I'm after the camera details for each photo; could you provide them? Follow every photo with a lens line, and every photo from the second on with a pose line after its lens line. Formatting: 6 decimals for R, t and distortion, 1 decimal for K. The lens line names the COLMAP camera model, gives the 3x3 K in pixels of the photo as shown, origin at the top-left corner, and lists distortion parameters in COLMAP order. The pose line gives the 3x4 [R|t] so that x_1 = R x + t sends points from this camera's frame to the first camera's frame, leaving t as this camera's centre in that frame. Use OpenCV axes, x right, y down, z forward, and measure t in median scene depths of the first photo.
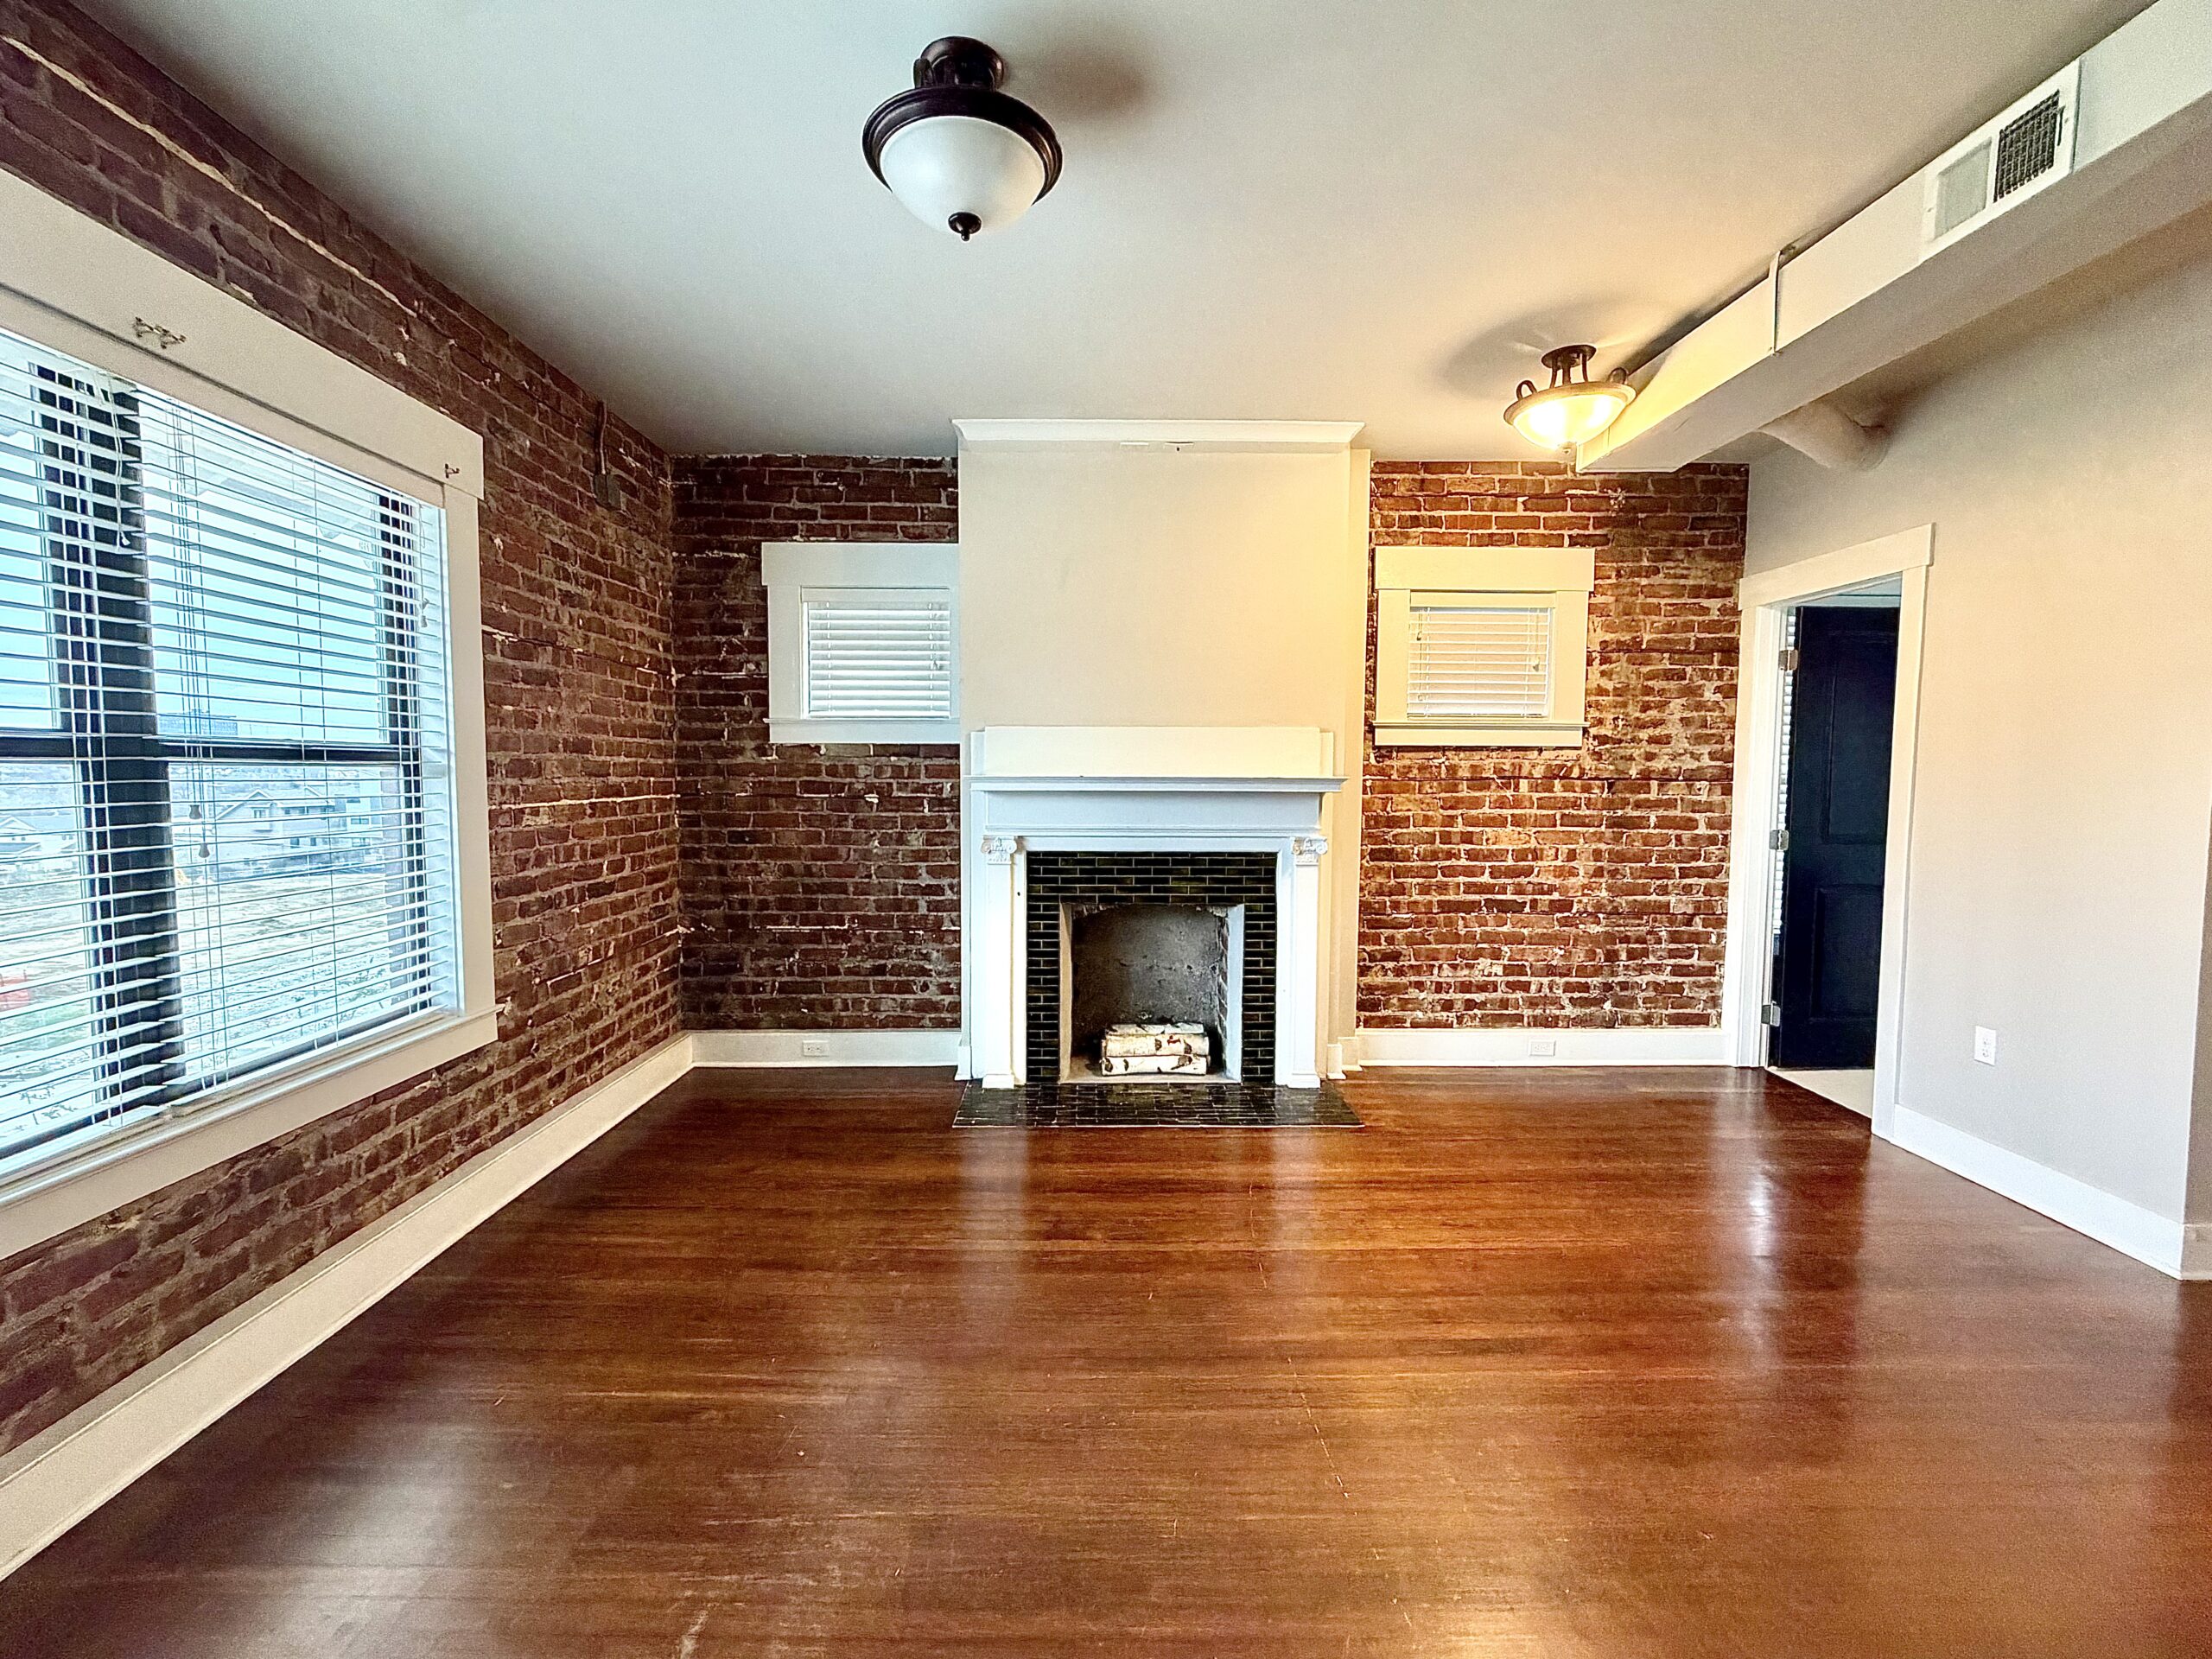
lens RADIAL K [[918.2, 0, 1095.1], [0, 918.2, 826.5], [0, 0, 1]] dist [0.001358, 0.001111]
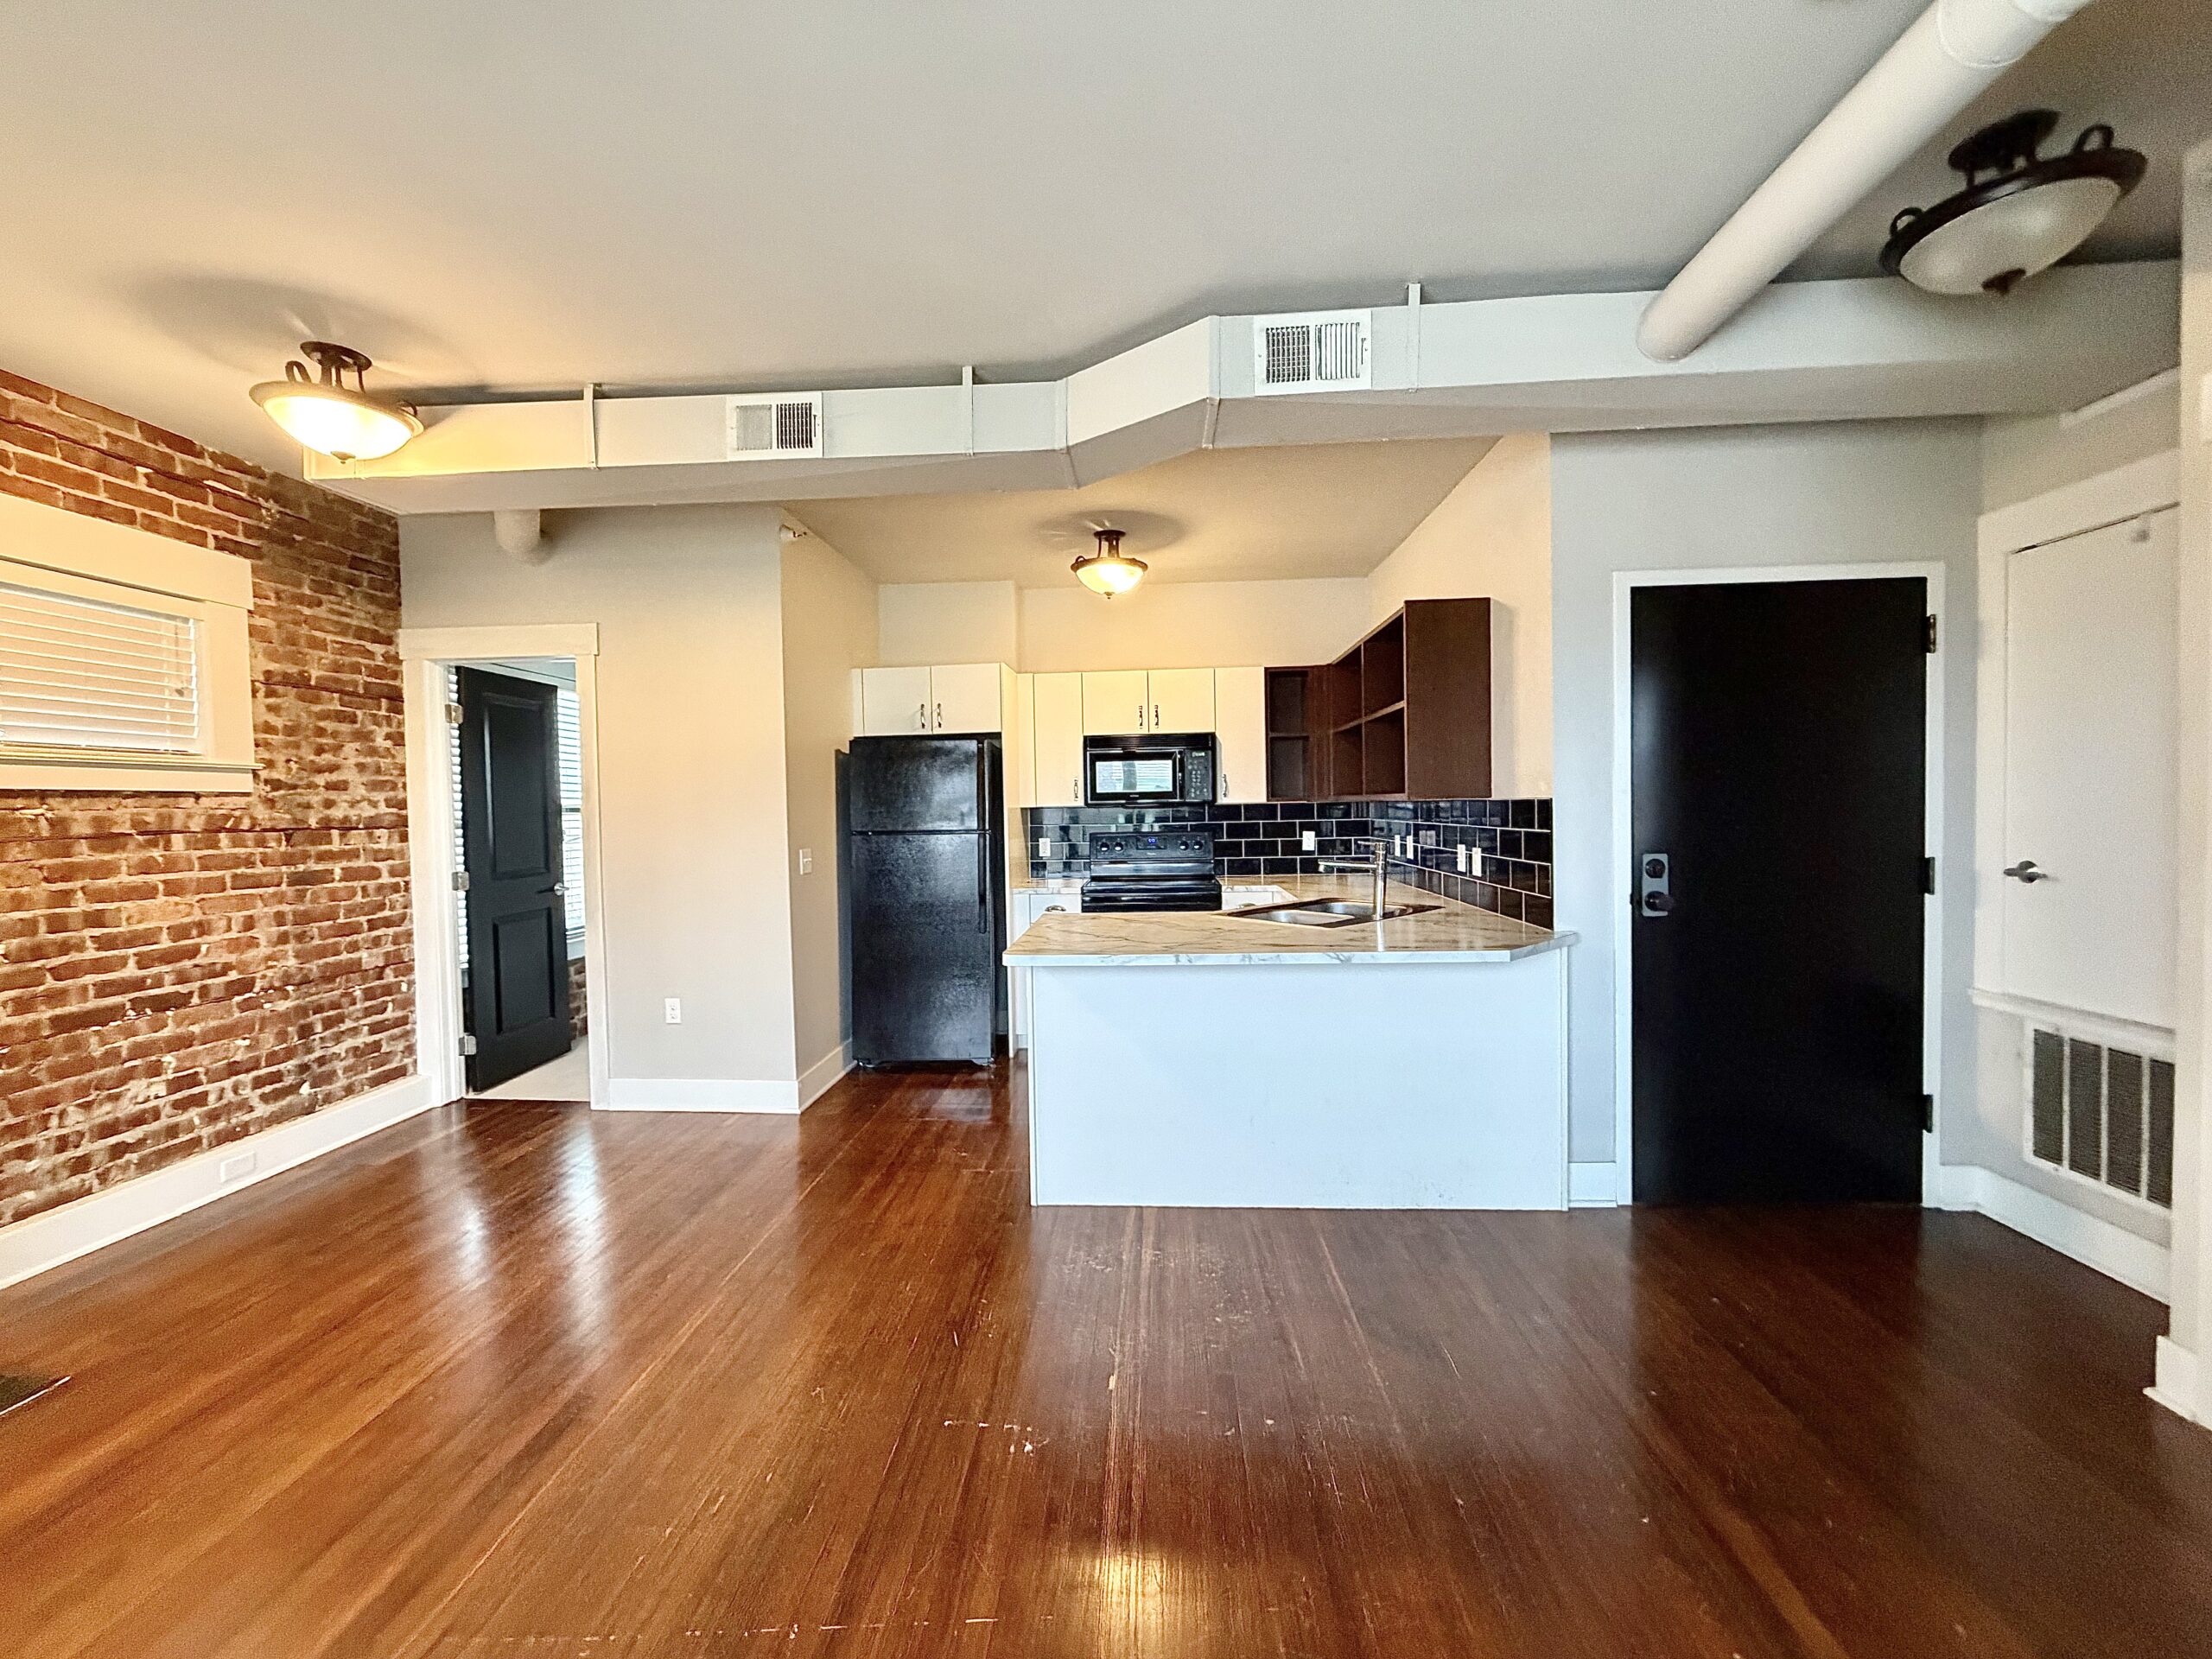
lens RADIAL K [[877.1, 0, 1096.7], [0, 877.1, 830.3], [0, 0, 1]] dist [-0.000776, -0.000008]
pose [[0.077119, -0.034763, 0.996416, -0.211027], [0.078254, 0.996520, 0.028710, -0.015400], [-0.993946, 0.075759, 0.079571, 0.173887]]
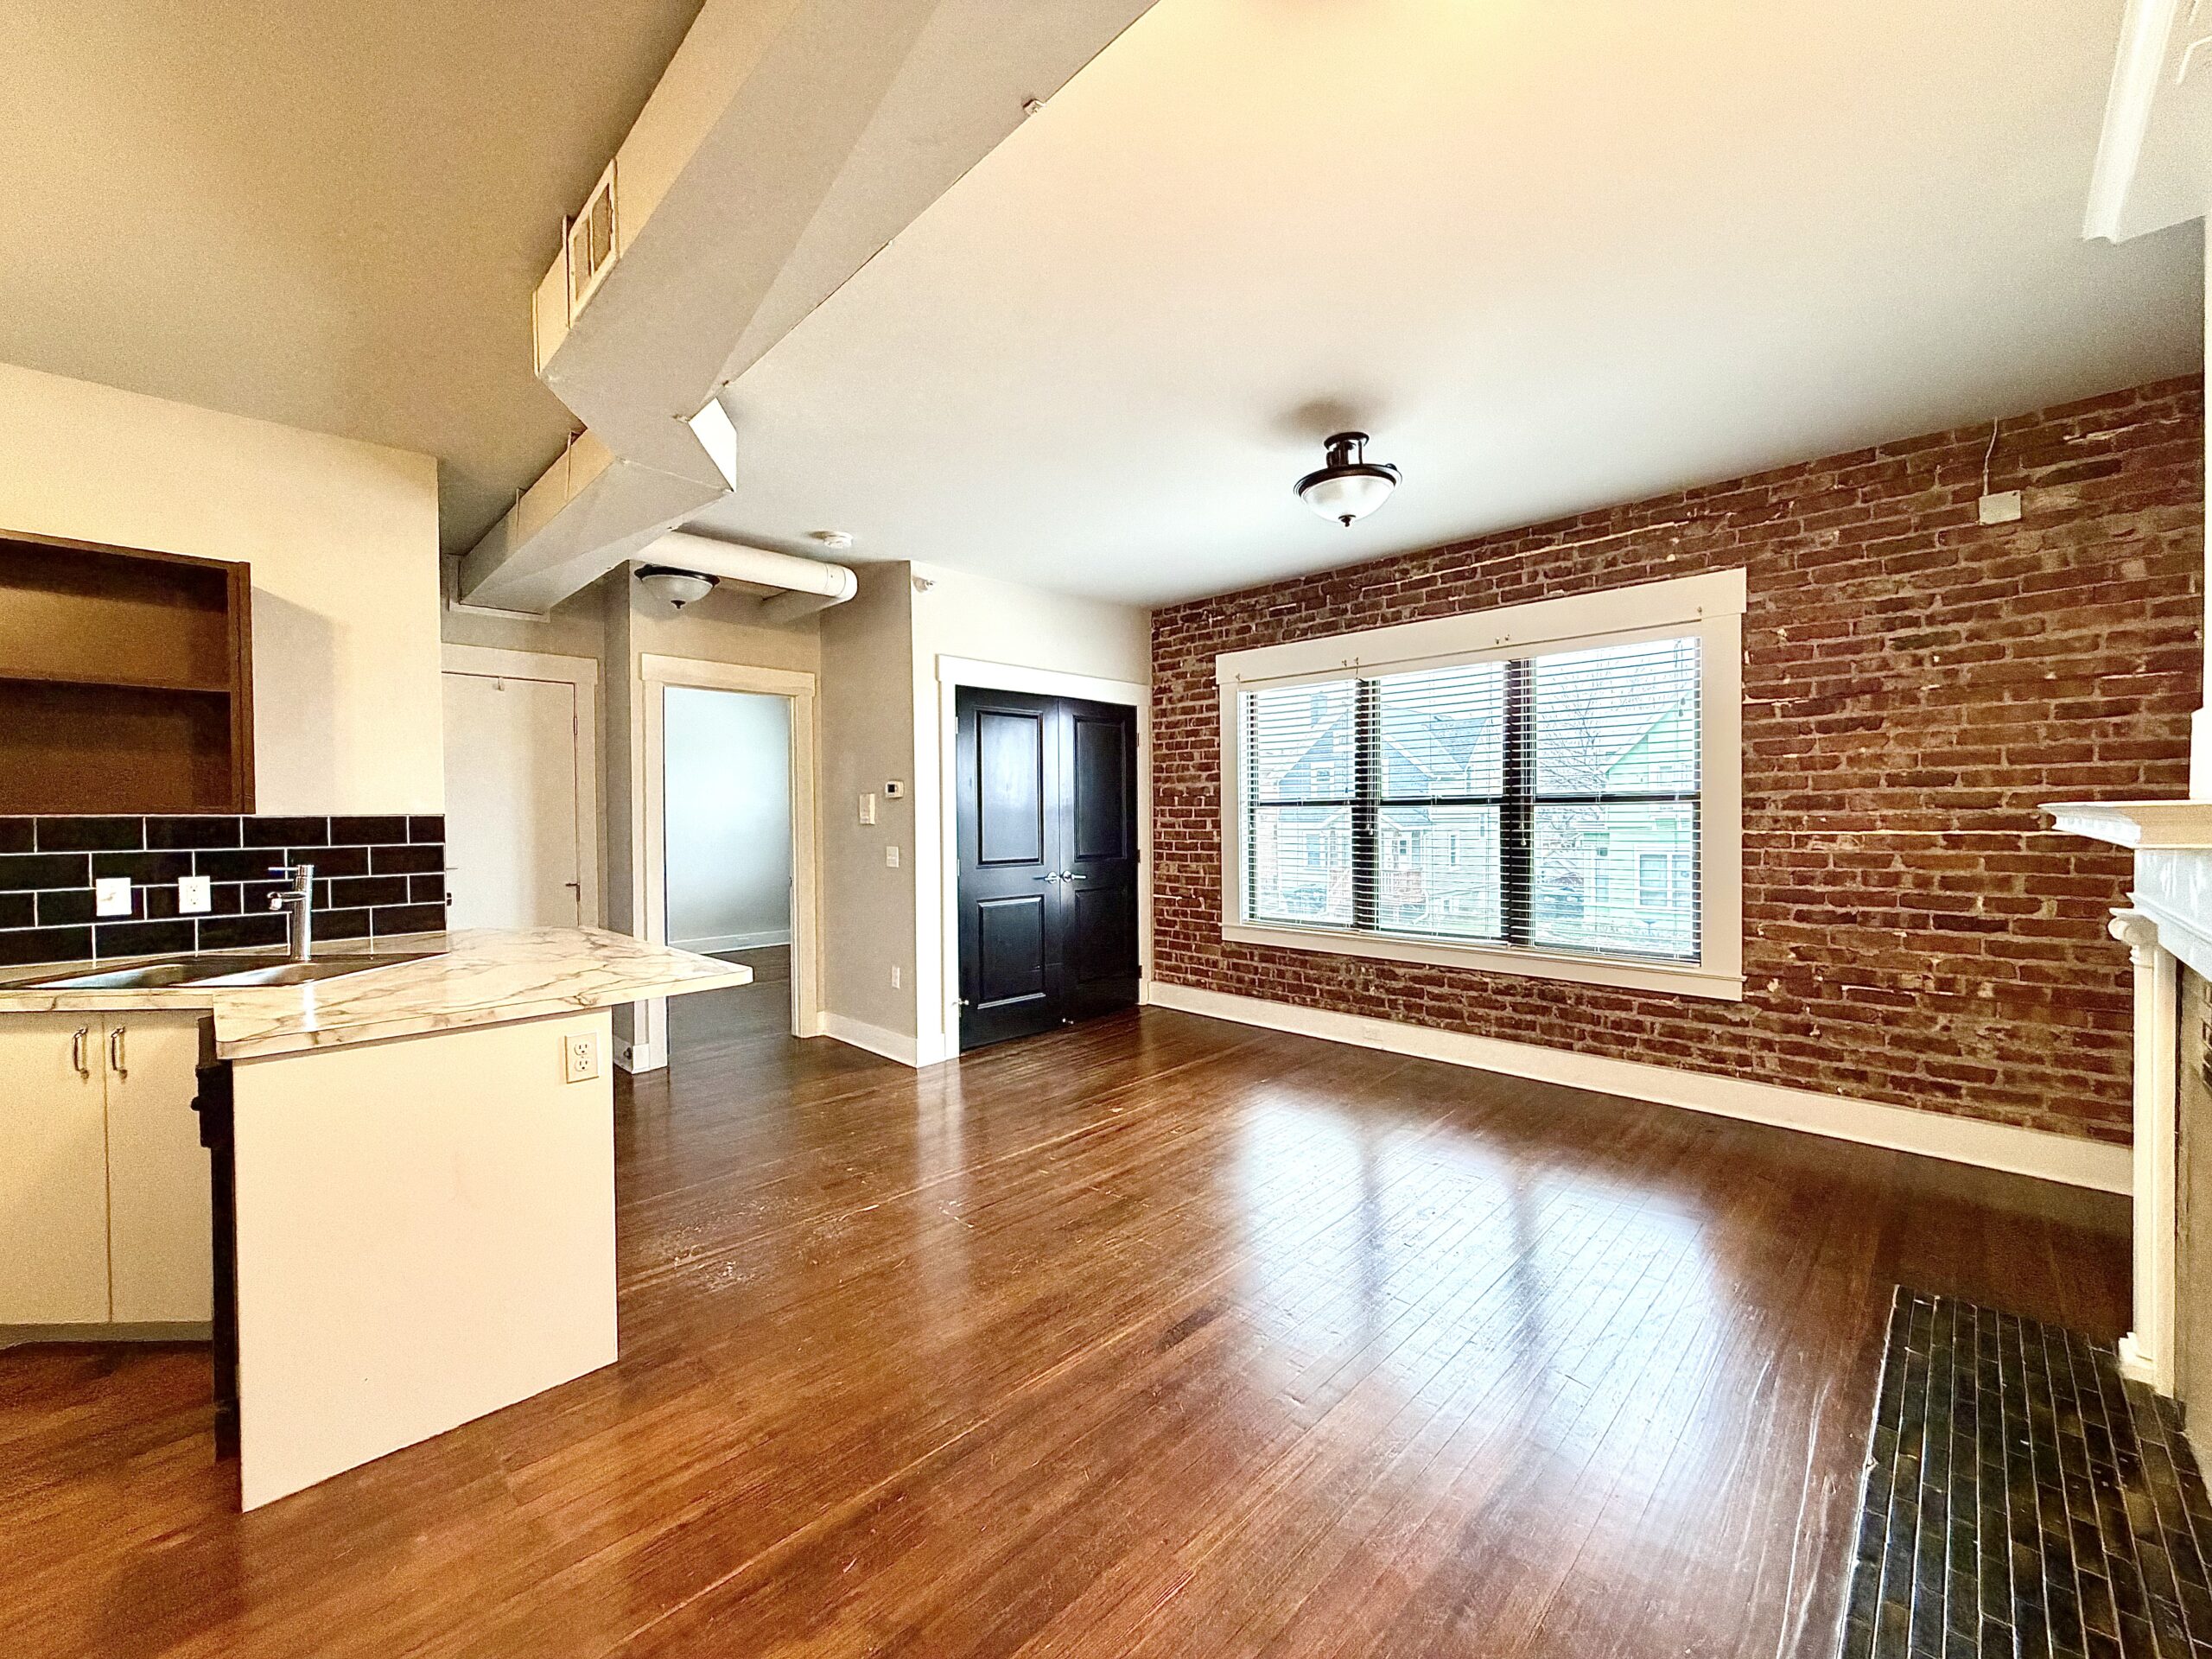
lens RADIAL K [[877.1, 0, 1096.7], [0, 877.1, 830.3], [0, 0, 1]] dist [-0.000776, -0.000008]
pose [[-0.713936, 0.014909, -0.700052, 0.657401], [-0.034233, 0.997835, 0.056163, -0.043897], [0.699373, 0.064062, -0.711880, 0.861972]]
